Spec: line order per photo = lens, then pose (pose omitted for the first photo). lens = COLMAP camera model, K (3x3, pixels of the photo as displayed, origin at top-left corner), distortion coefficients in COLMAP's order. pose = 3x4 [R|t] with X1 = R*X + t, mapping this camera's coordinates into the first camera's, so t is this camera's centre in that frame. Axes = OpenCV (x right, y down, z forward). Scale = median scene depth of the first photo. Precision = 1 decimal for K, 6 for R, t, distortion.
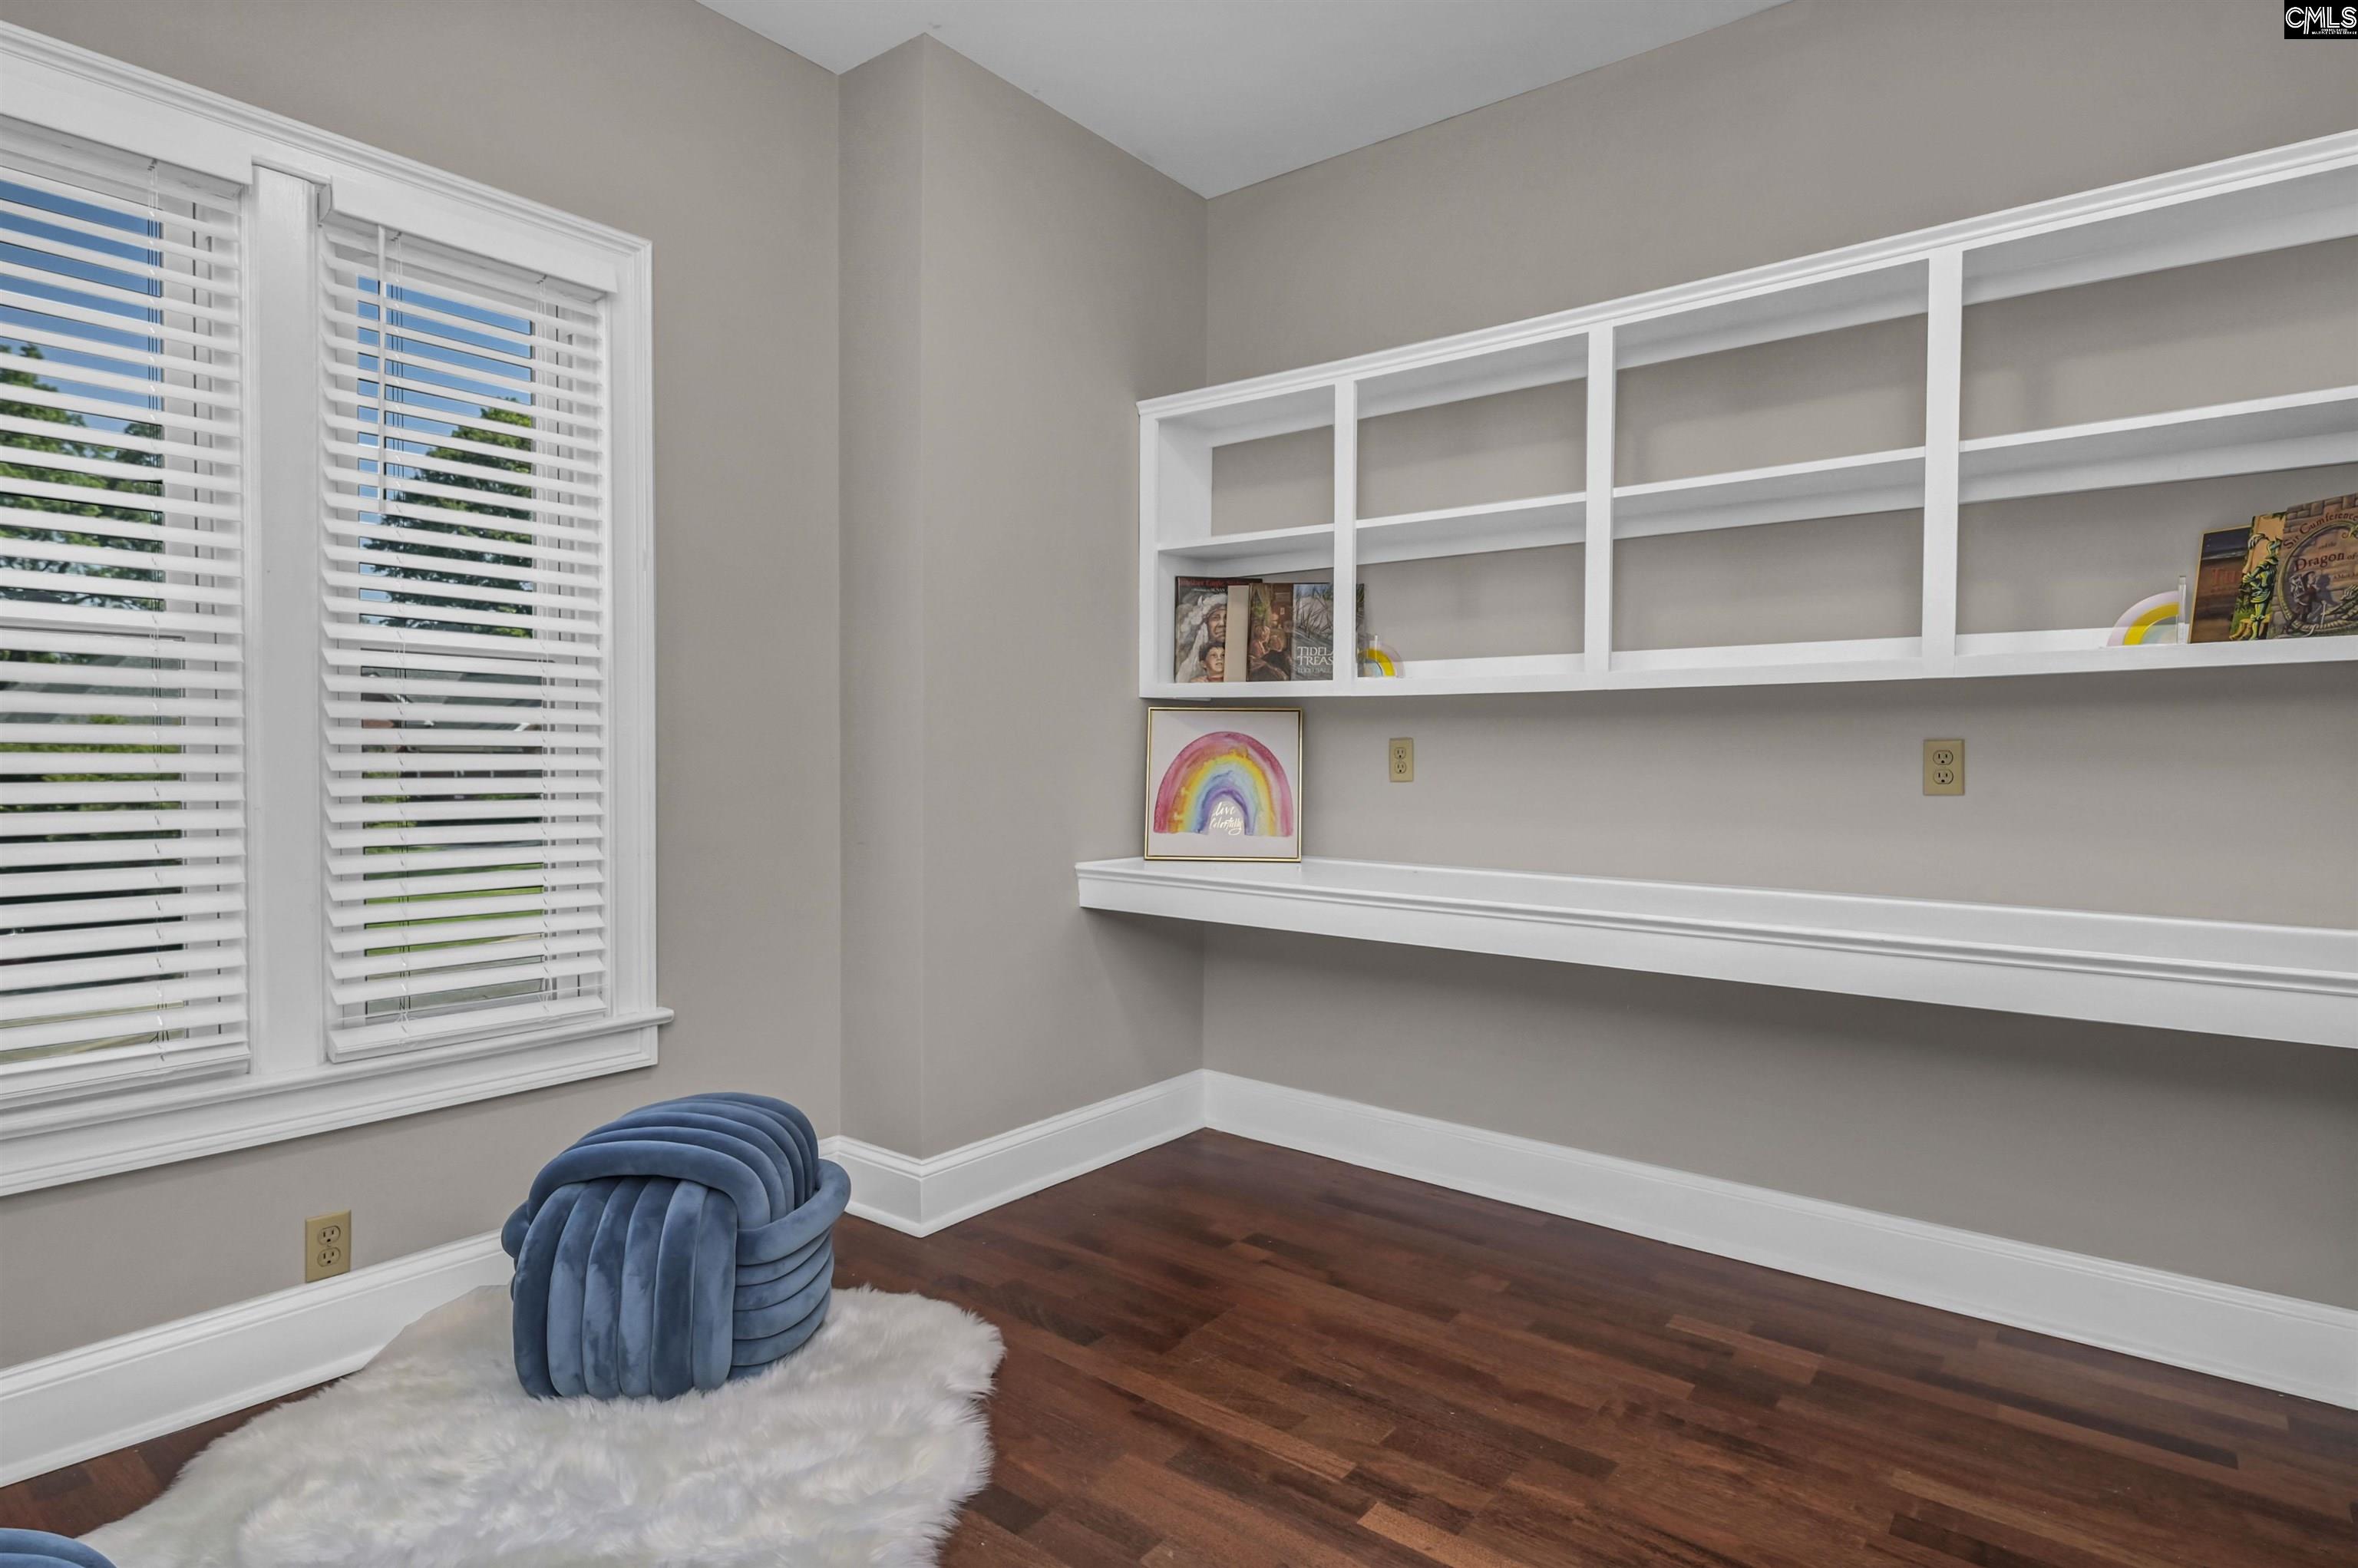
lens RADIAL K [[1219.7, 0, 1172.5], [0, 1219.7, 784.1], [0, 0, 1]] dist [0.001581, -0.002711]
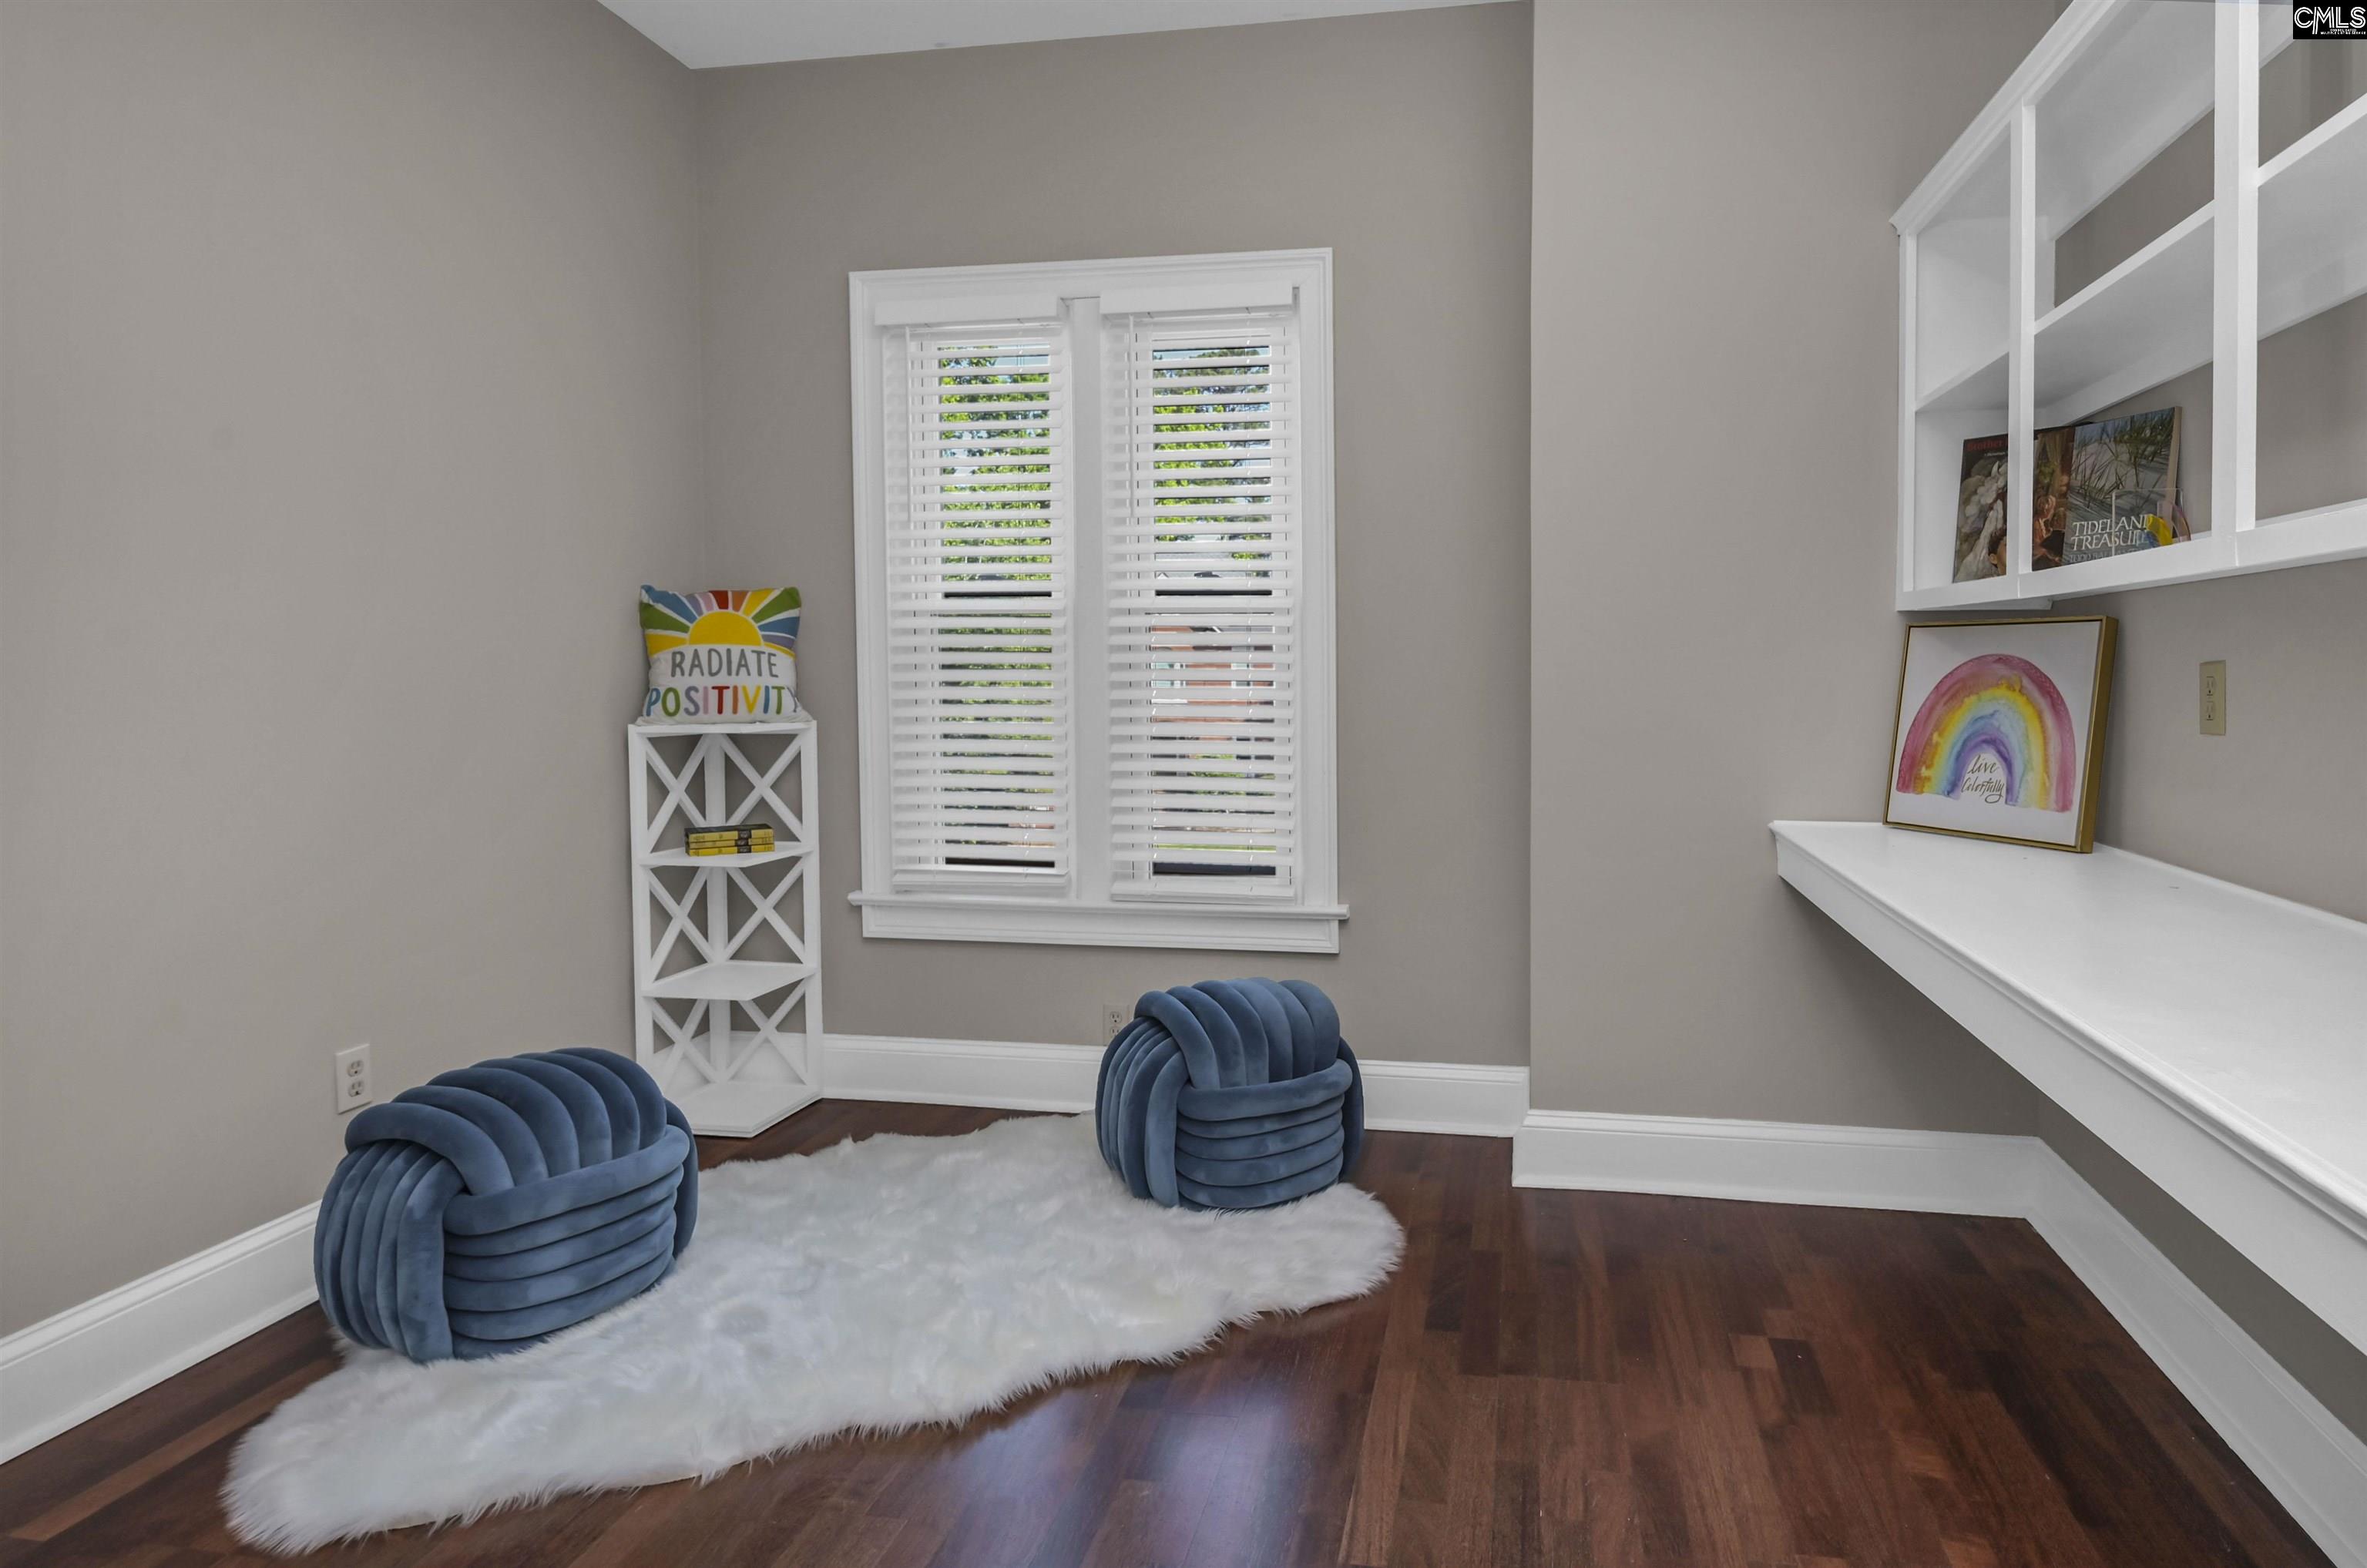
lens RADIAL K [[1259.5, 0, 1310.3], [0, 1259.5, 720.9], [0, 0, 1]] dist [0.012660, -0.006770]
pose [[0.489604, 0.026740, -0.871535, 0.489558], [-0.015328, 0.999639, 0.022059, -0.015085], [0.871810, 0.002558, 0.489838, 0.310685]]
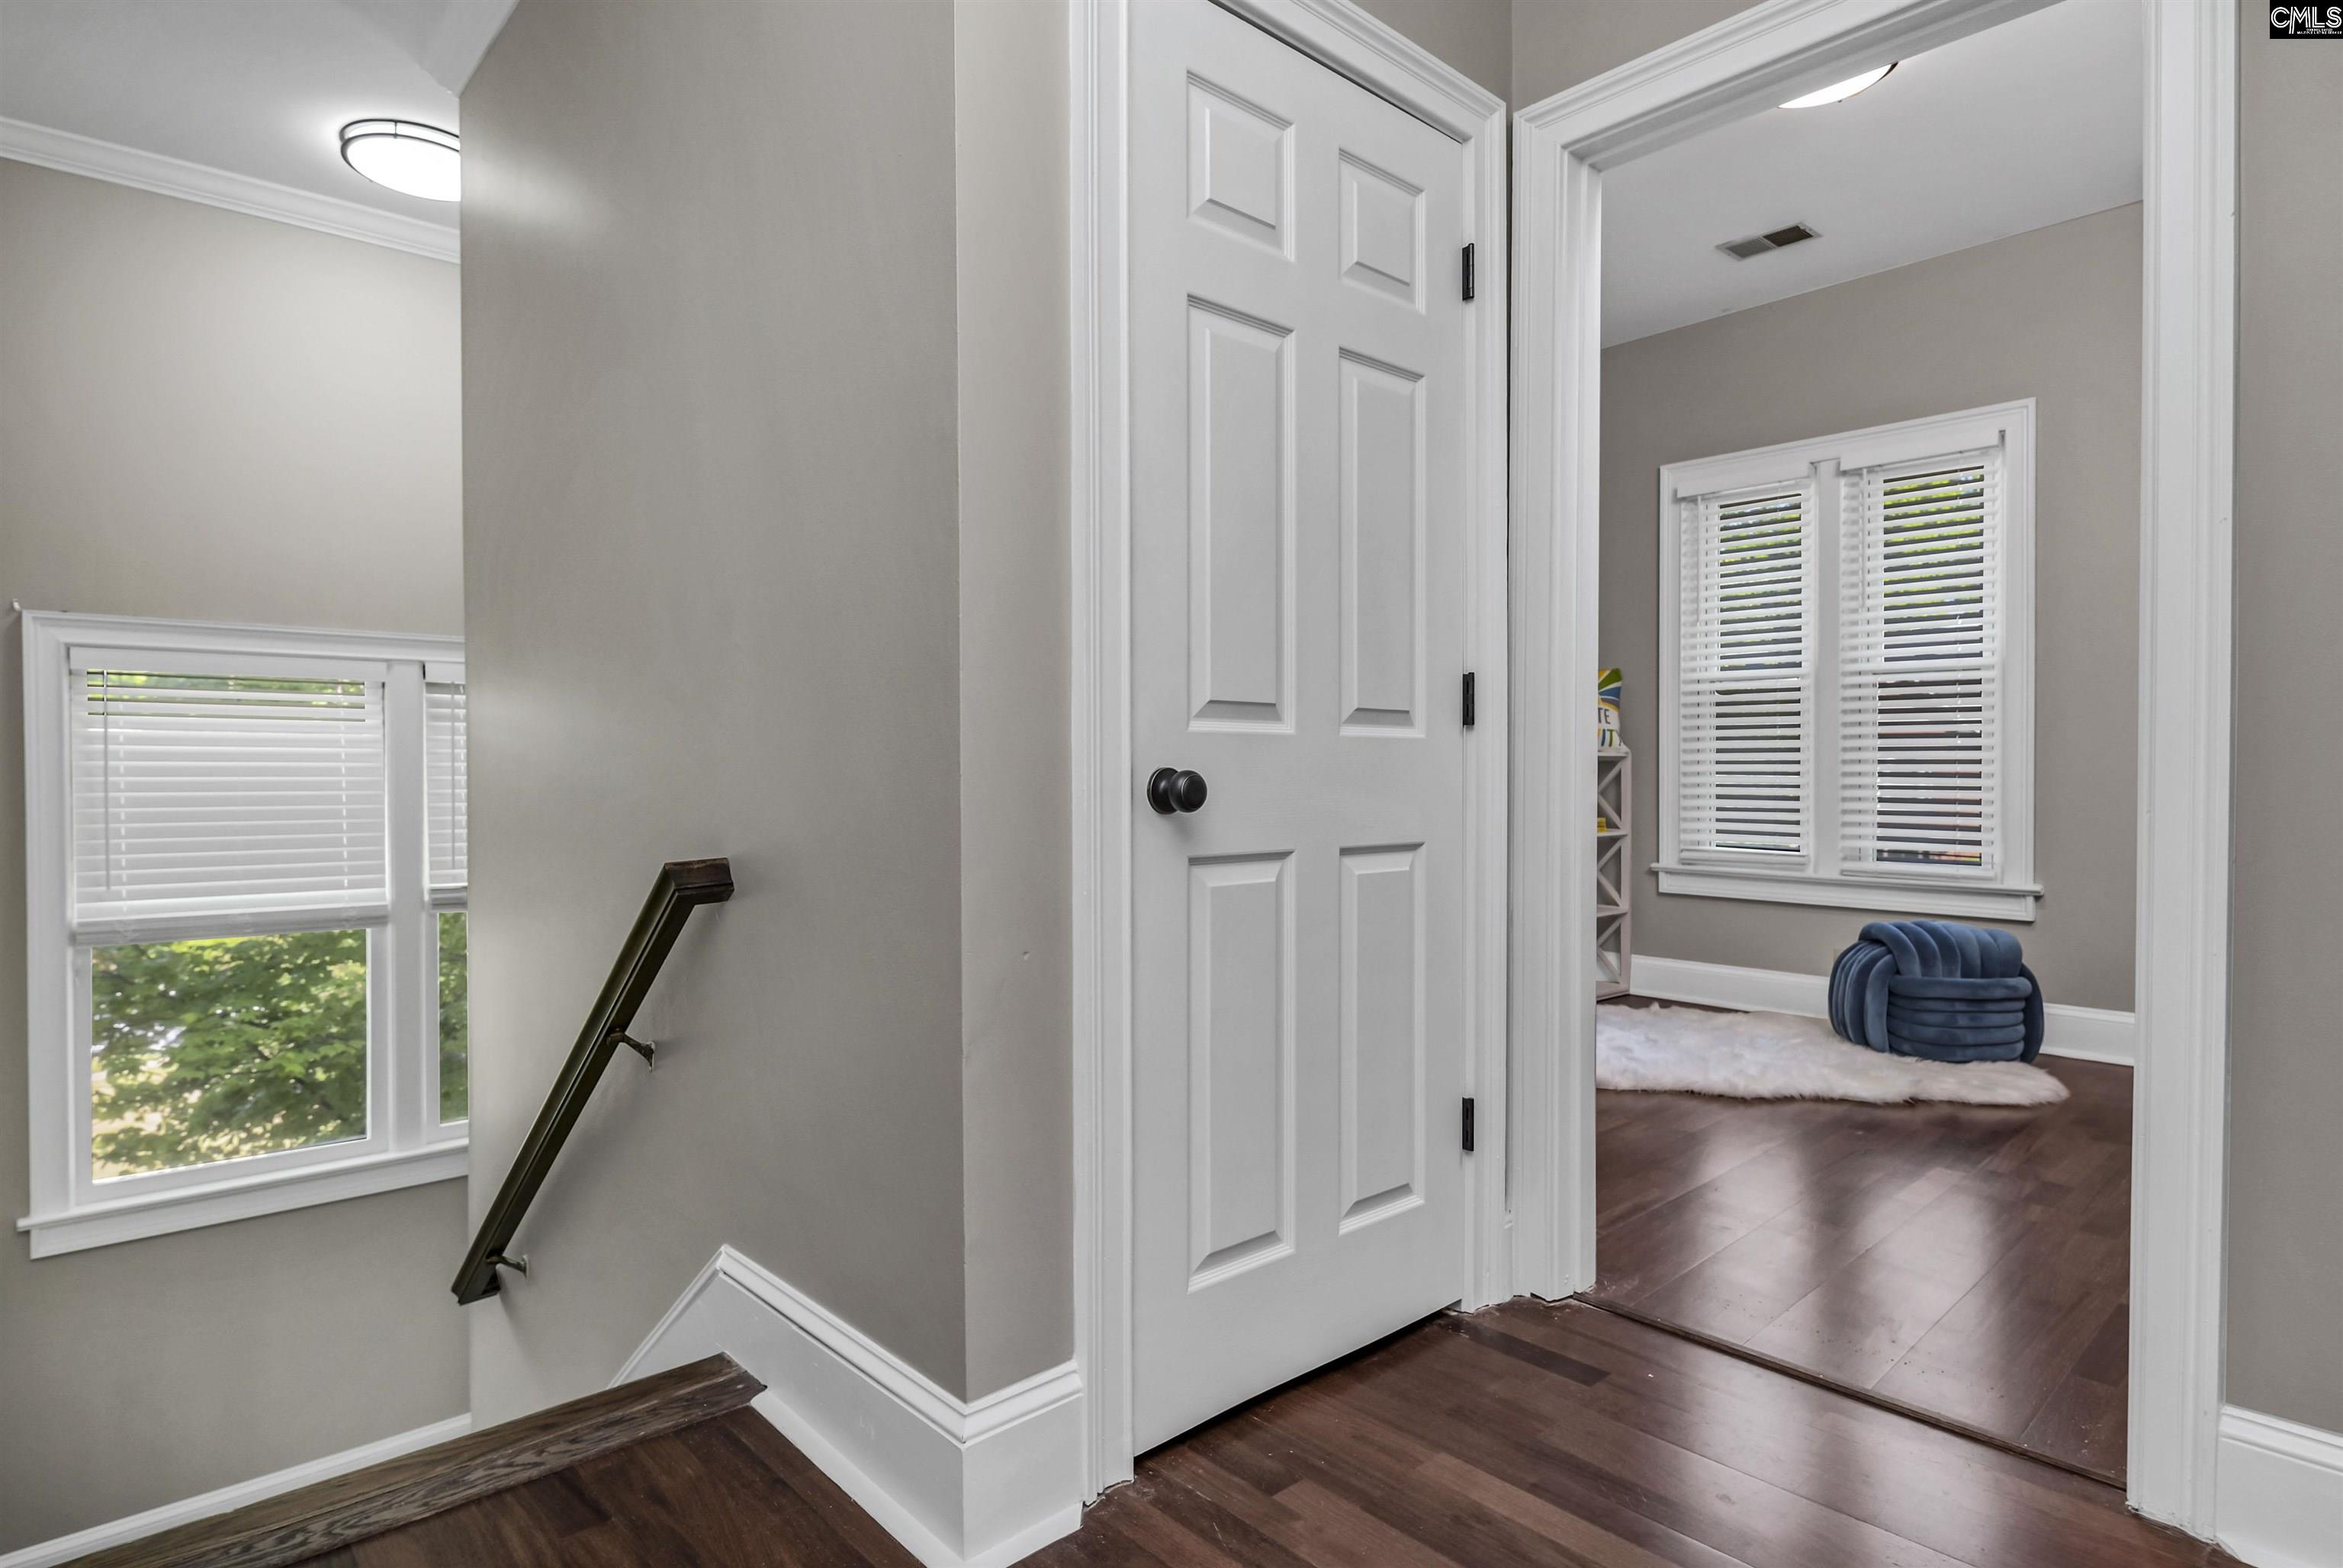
lens RADIAL K [[1212.0, 0, 1154.5], [0, 1212.0, 792.7], [0, 0, 1]] dist [0.001581, -0.002711]
pose [[-0.157446, 0.020069, -0.987324, 1.032031], [-0.018760, 0.999552, 0.023309, 0.041257], [0.987349, 0.022192, -0.156999, 0.104336]]
